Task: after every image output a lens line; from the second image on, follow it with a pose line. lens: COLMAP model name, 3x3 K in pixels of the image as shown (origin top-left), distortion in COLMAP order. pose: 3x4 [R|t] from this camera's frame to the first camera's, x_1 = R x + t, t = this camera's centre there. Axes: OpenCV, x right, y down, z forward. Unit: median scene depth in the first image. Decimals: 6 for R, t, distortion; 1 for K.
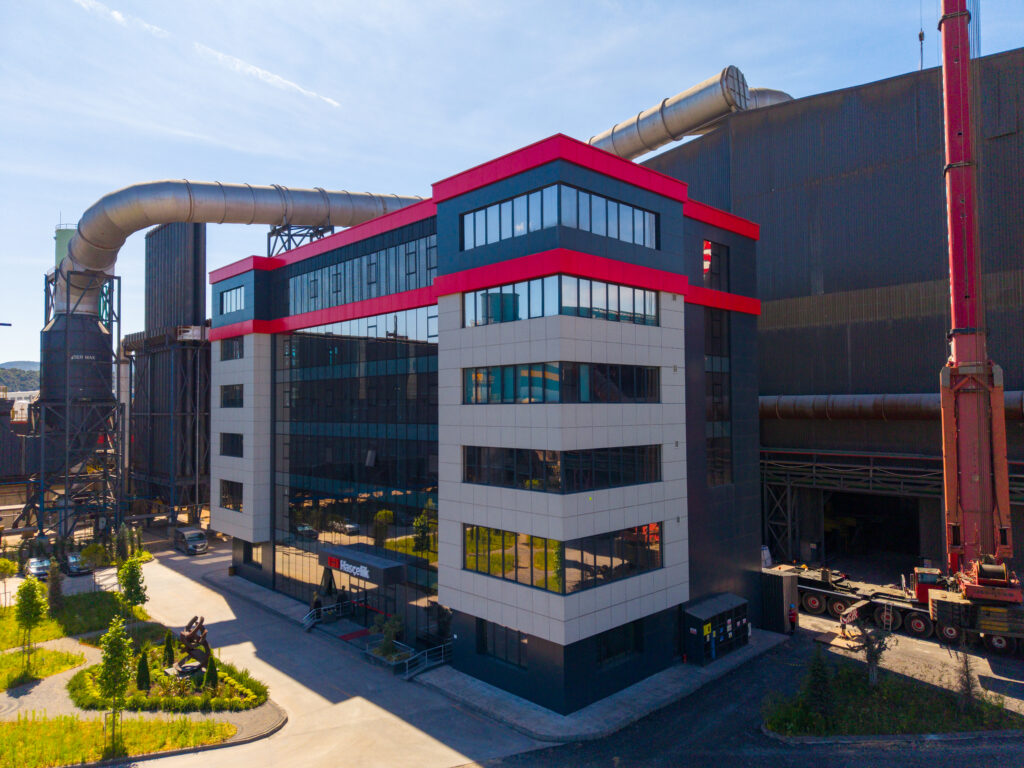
lens RADIAL K [[679.1, 0, 512.5], [0, 679.1, 384.2], [0, 0, 1]] dist [0.027665, -0.017563]
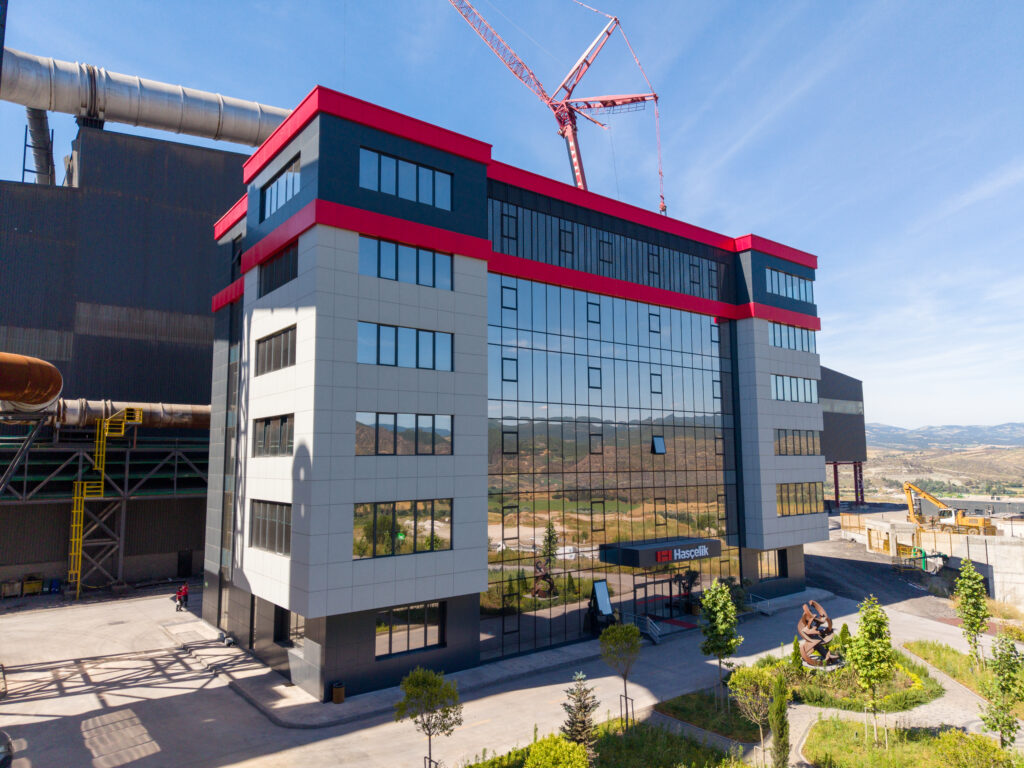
lens RADIAL K [[679.1, 0, 509.6], [0, 679.1, 385.6], [0, 0, 1]] dist [0.027665, -0.017563]
pose [[0.105943, 0.111014, 0.988156, -1.284031], [-0.028725, 0.993675, -0.108554, 0.143428], [-0.993957, -0.016884, 0.108461, 1.161932]]
